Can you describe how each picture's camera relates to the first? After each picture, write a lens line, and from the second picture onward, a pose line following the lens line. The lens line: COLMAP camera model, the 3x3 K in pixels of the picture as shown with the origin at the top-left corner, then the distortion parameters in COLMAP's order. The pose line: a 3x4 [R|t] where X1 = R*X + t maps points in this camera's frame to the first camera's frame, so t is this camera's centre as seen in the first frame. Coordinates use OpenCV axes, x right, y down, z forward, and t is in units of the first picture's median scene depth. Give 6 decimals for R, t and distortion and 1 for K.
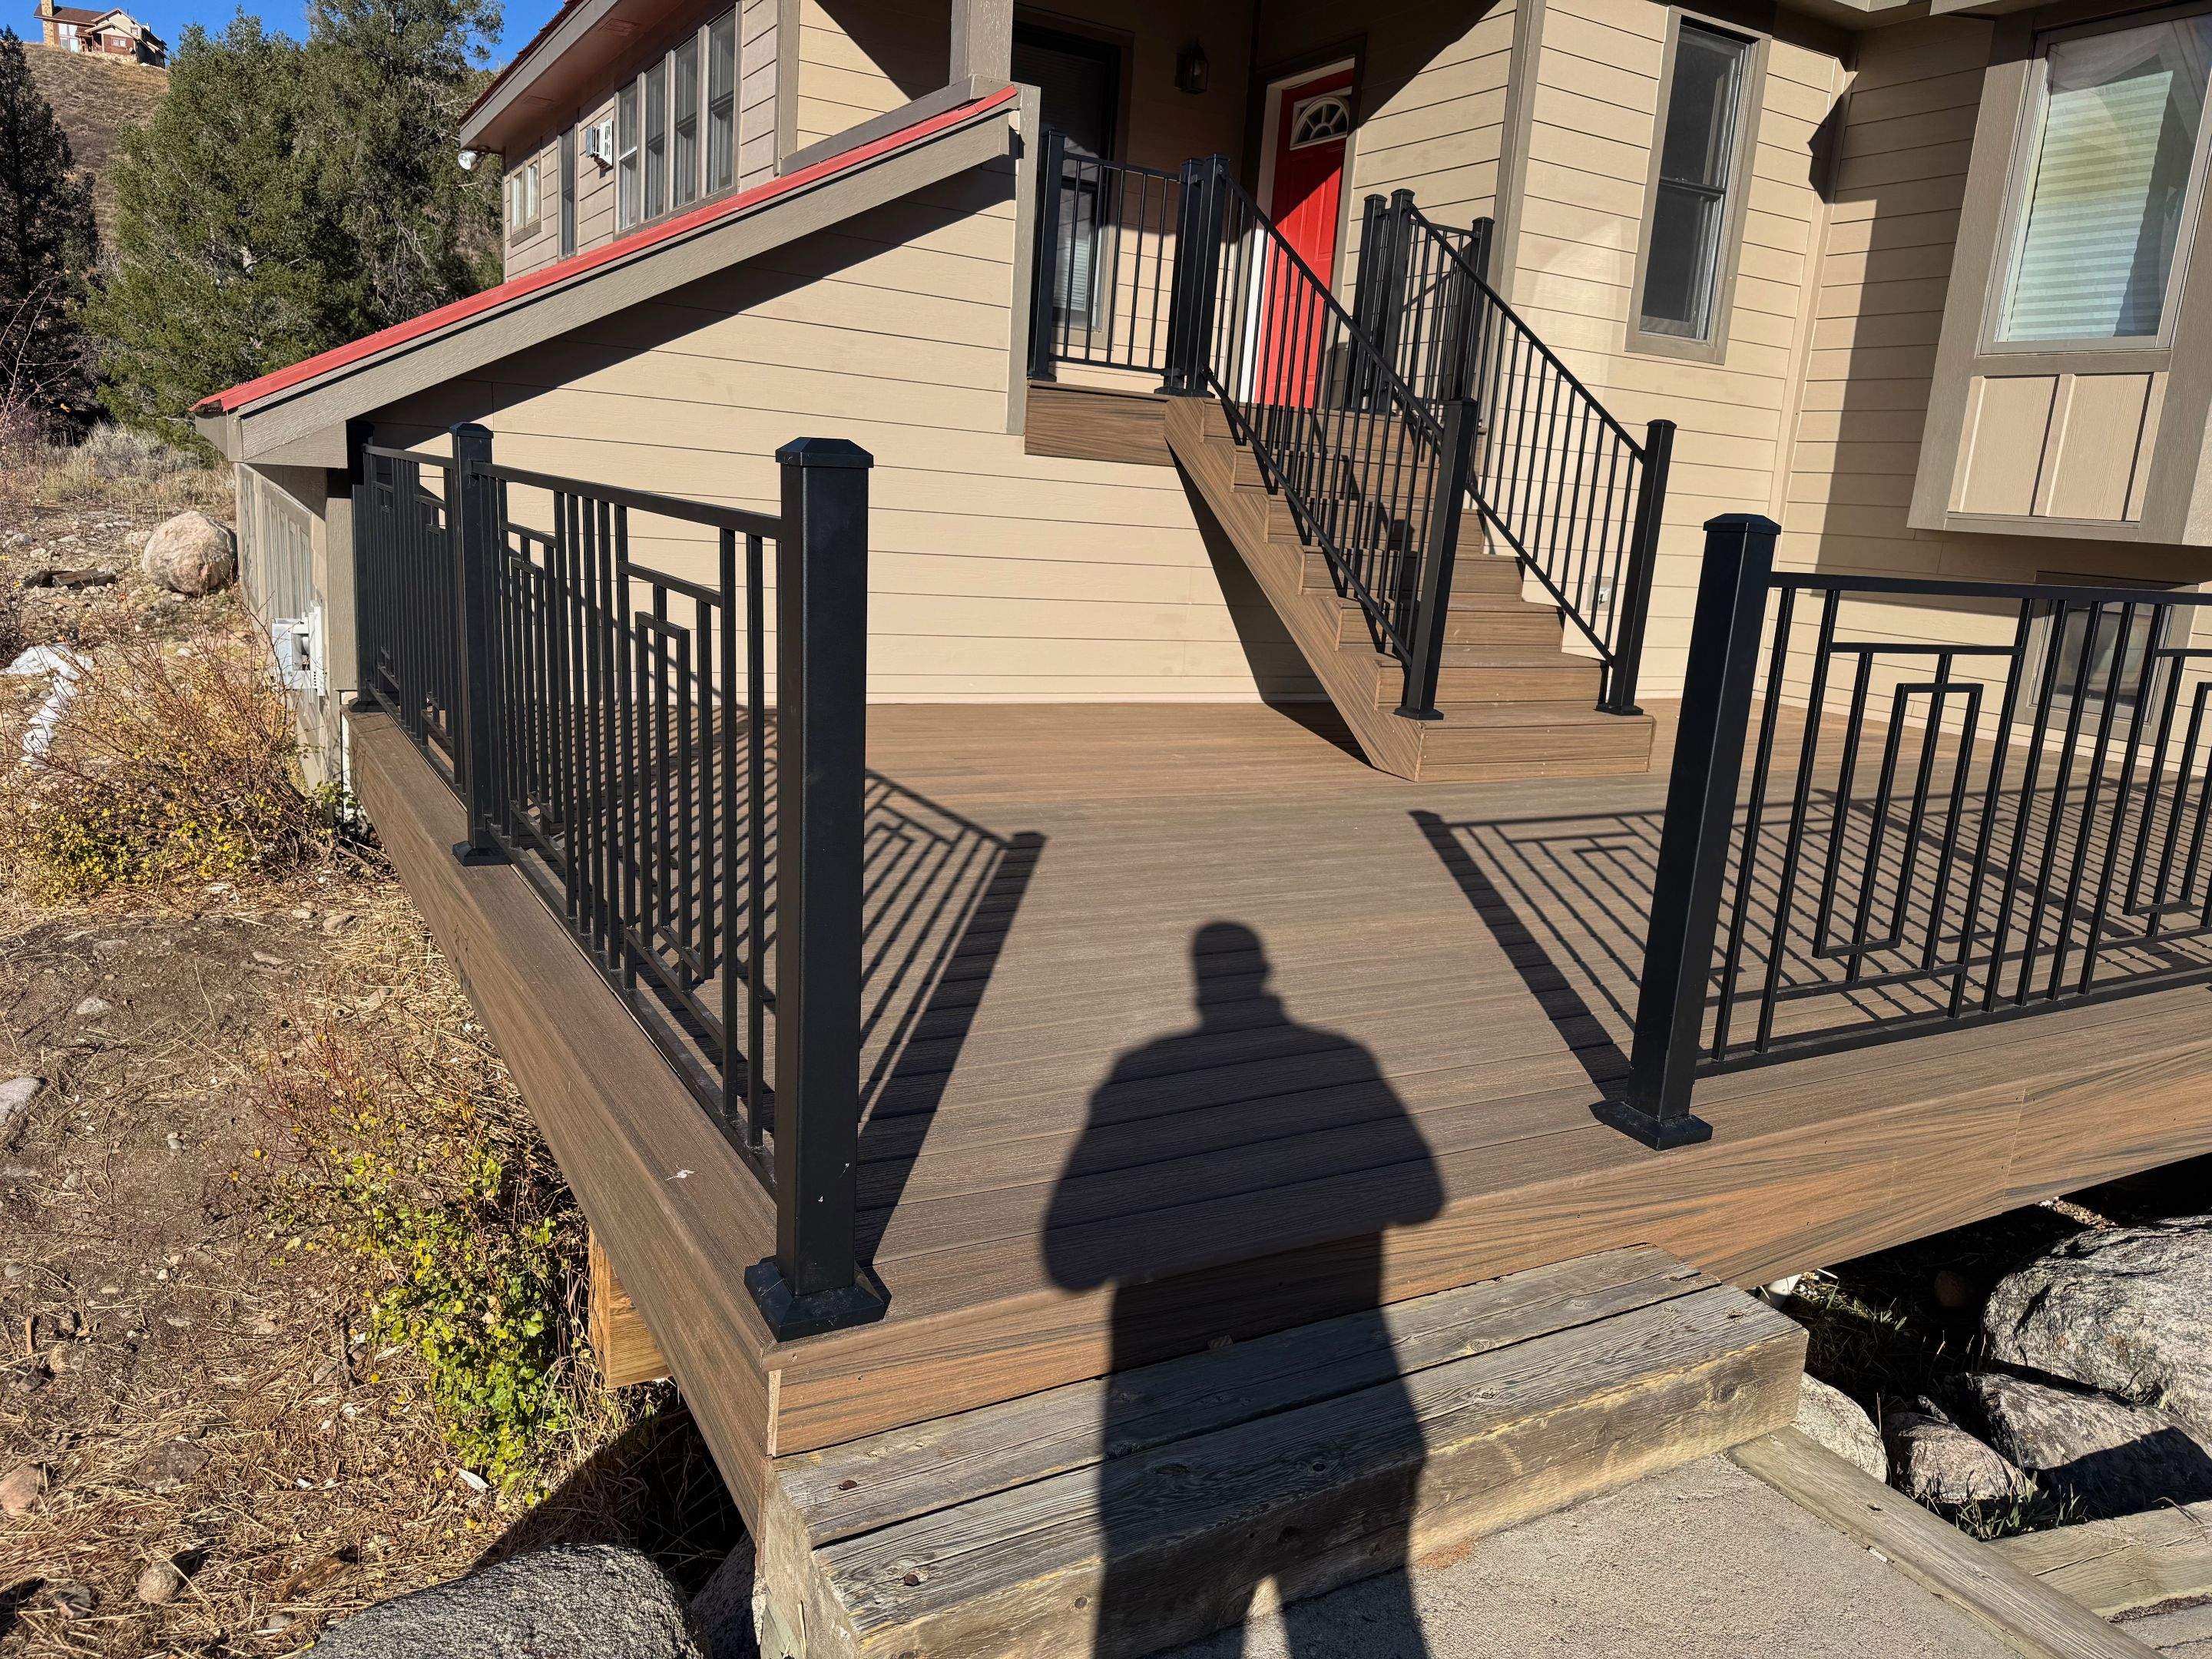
lens RADIAL K [[1546.1, 0, 1094.8], [0, 1546.1, 832.4], [0, 0, 1]] dist [0.075577, -0.088306]
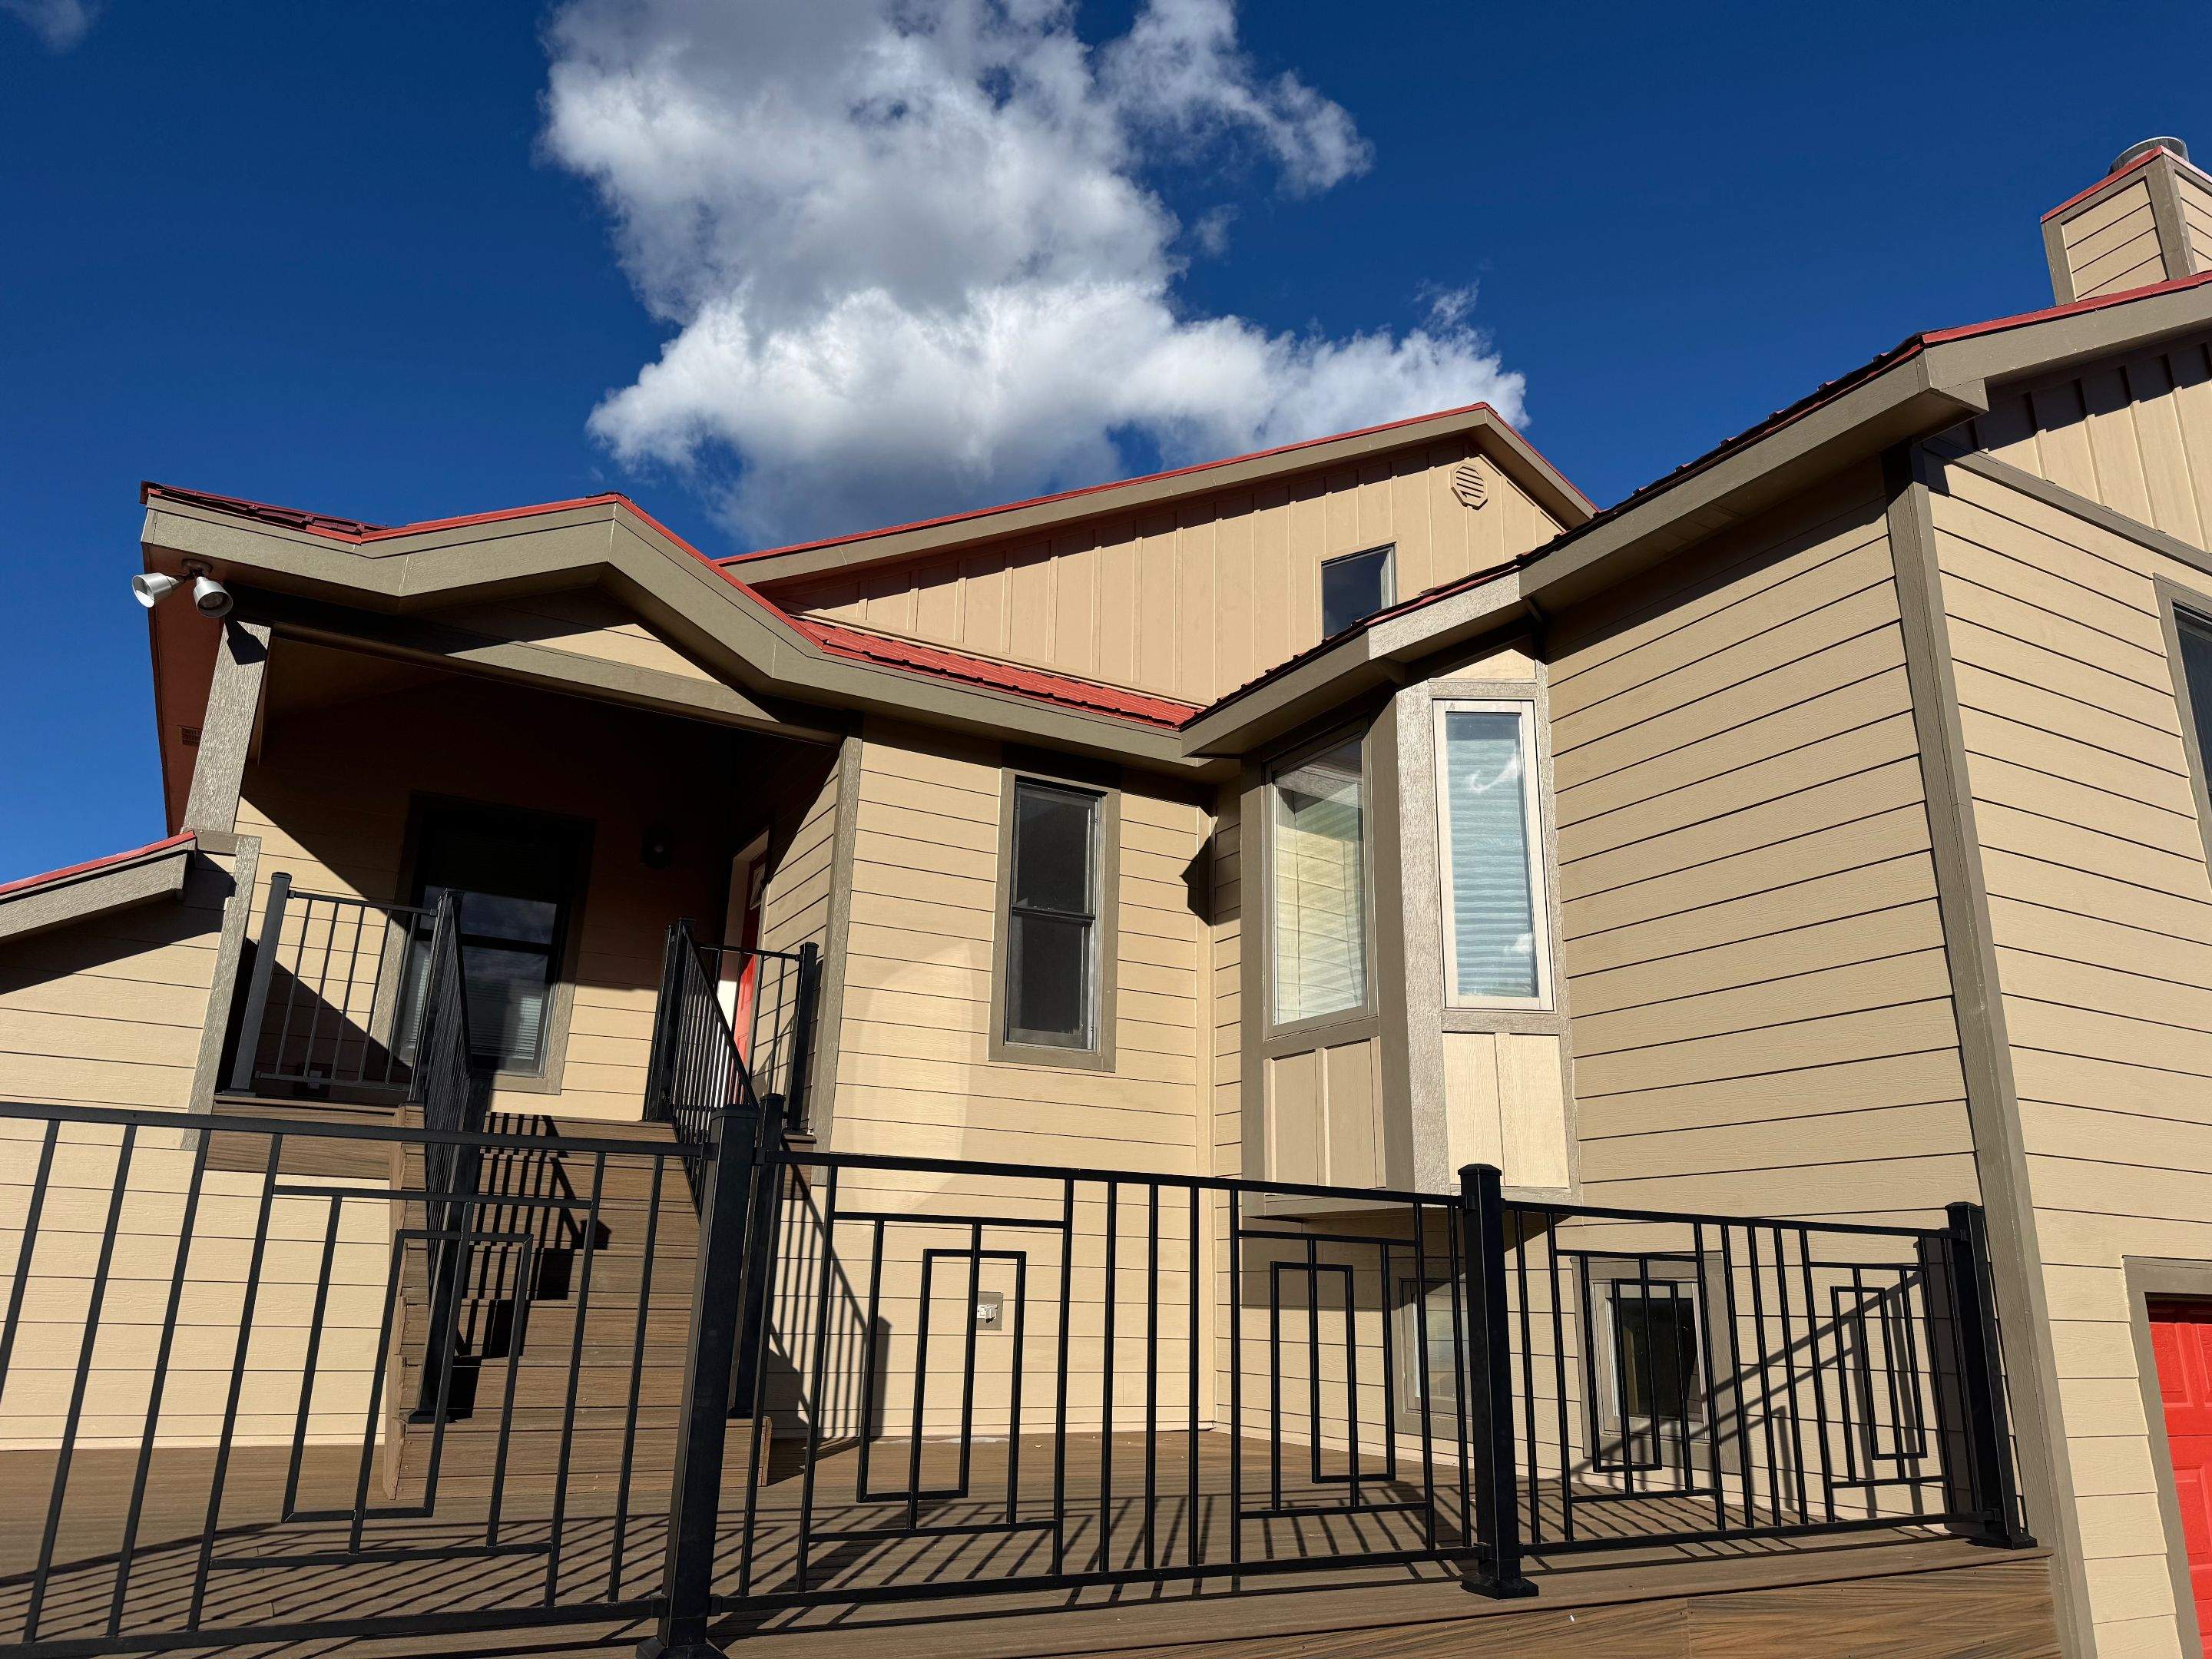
lens RADIAL K [[1546.1, 0, 1123.5], [0, 1546.1, 829.9], [0, 0, 1]] dist [0.075577, -0.088306]
pose [[0.998819, -0.047153, 0.011736, 0.482766], [0.046864, 0.870969, -0.489098, 0.070242], [0.012841, 0.489070, 0.872150, 0.050228]]
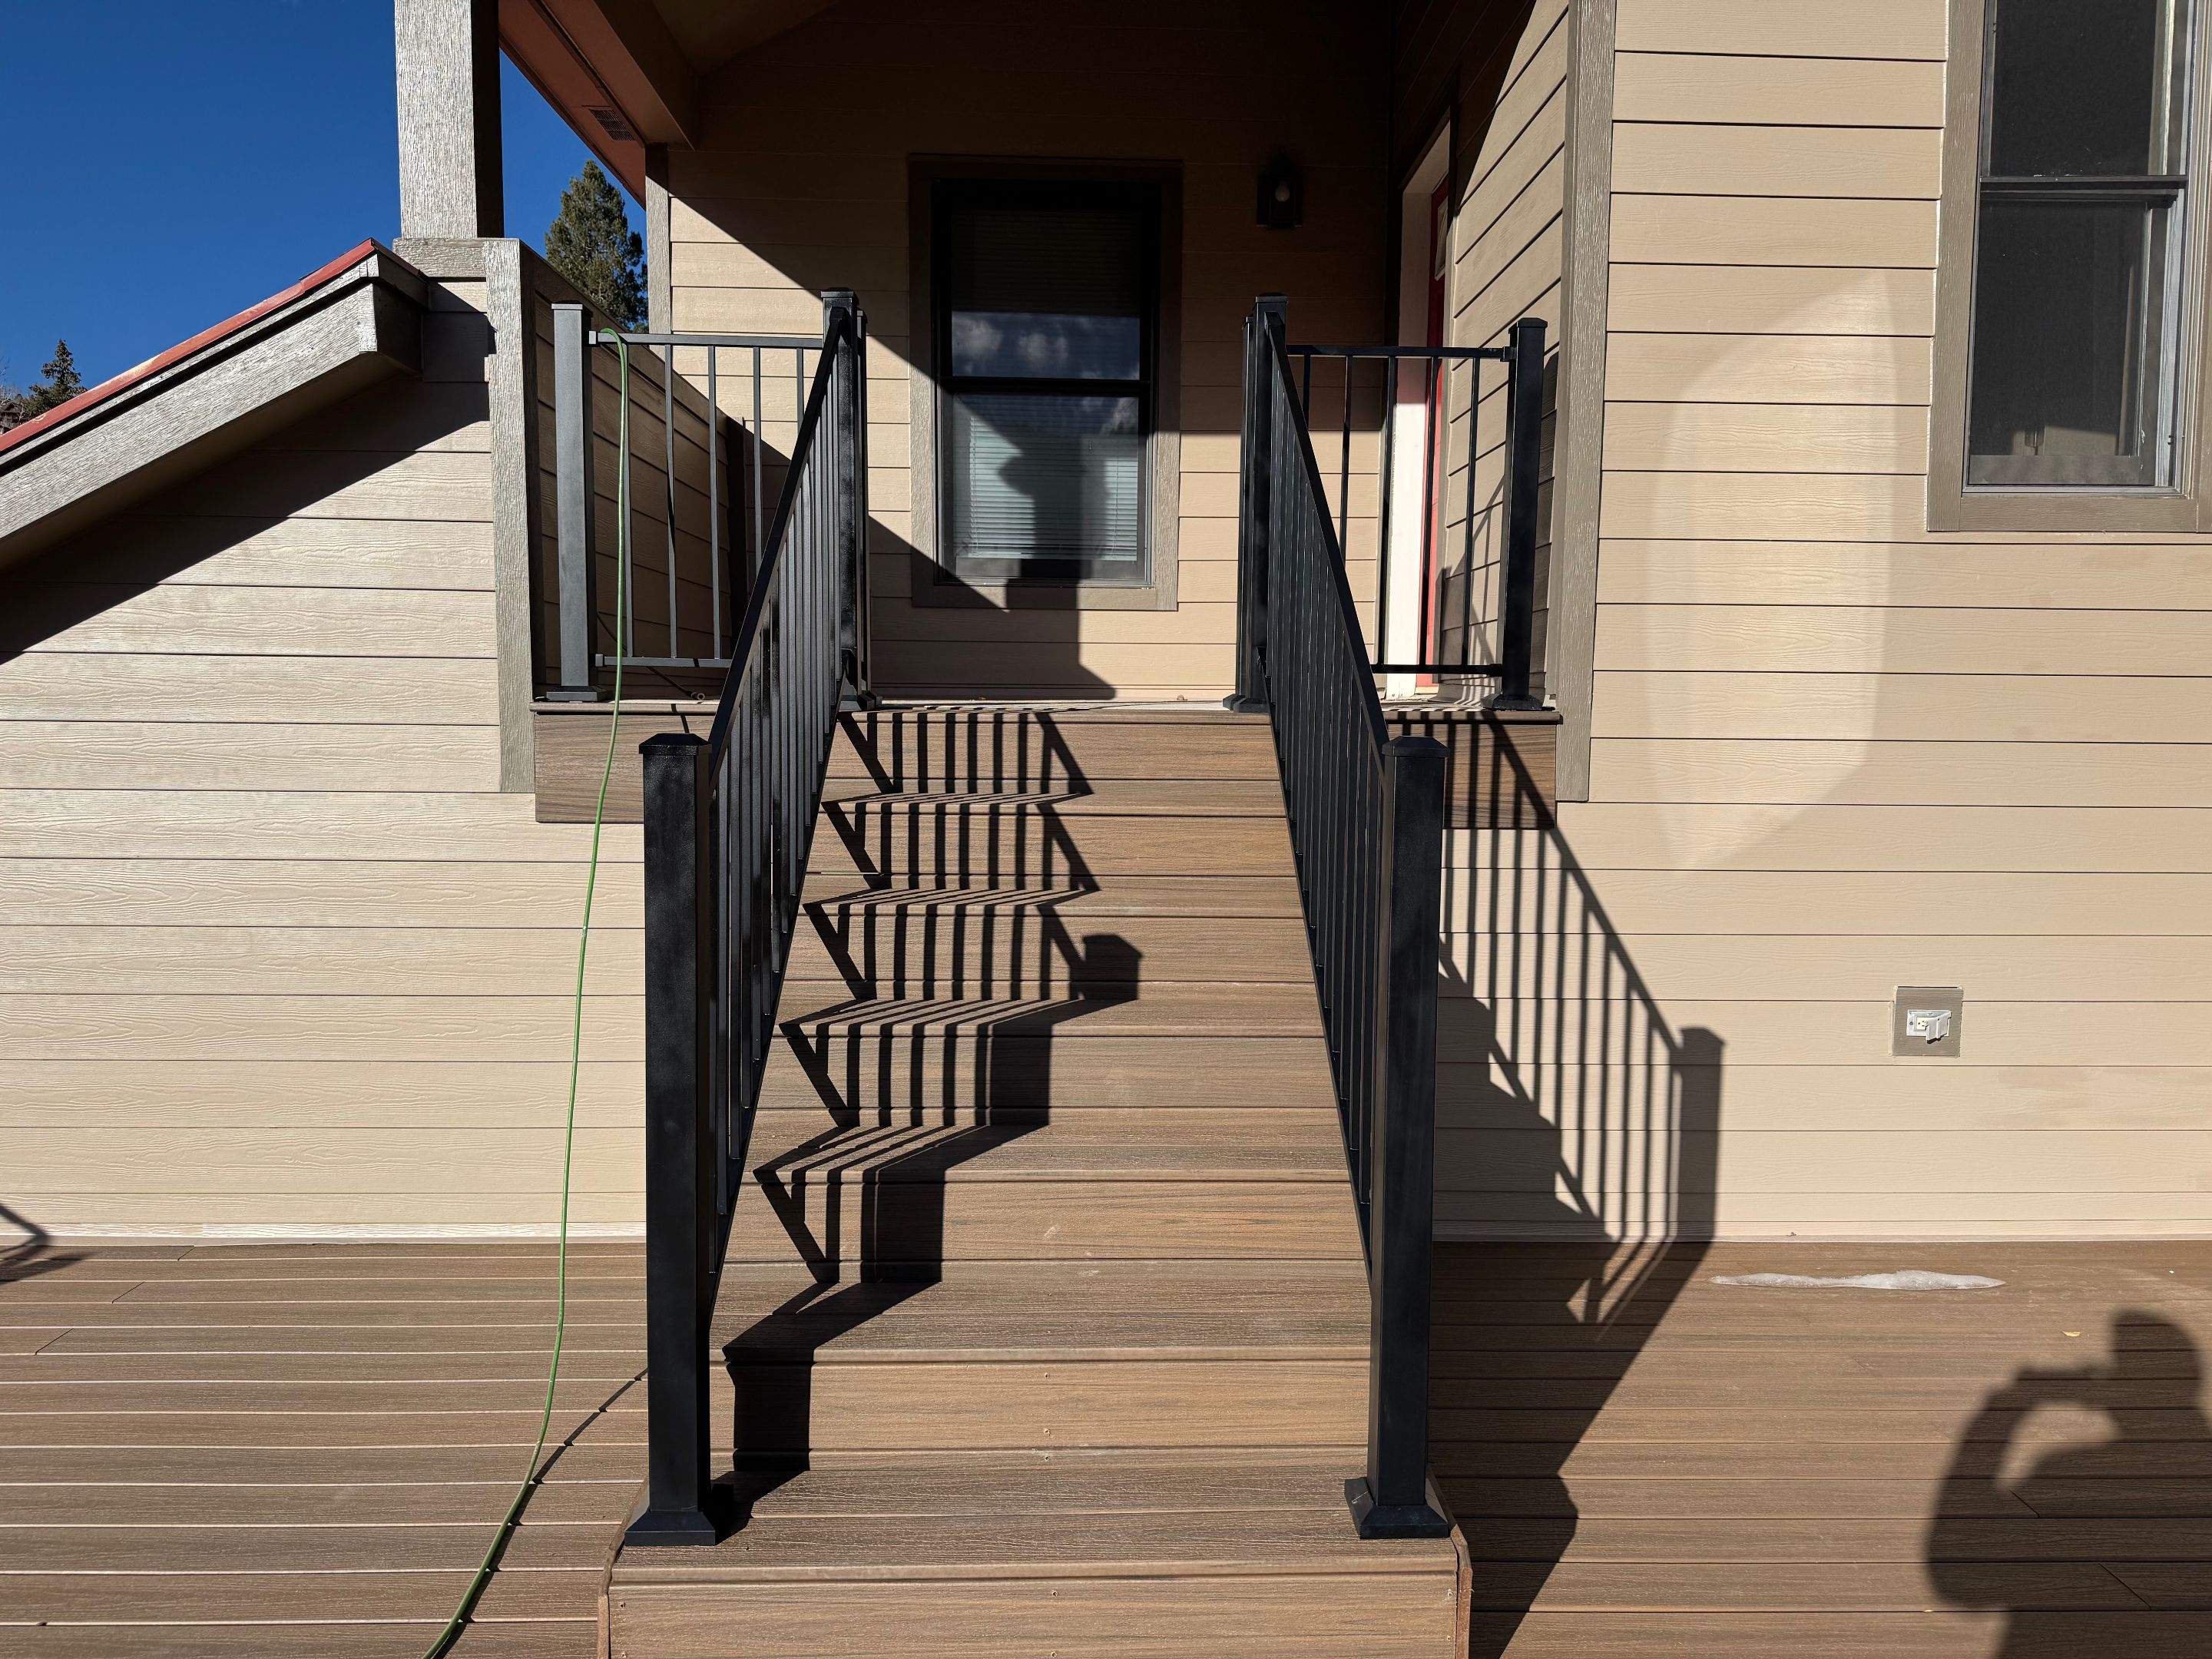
lens RADIAL K [[1546.1, 0, 1105.9], [0, 1546.1, 826.0], [0, 0, 1]] dist [0.075577, -0.088306]
pose [[0.880100, -0.024965, -0.474132, 0.391851], [-0.047957, 0.988835, -0.141087, -0.156346], [0.472360, 0.146909, 0.869076, 0.542133]]
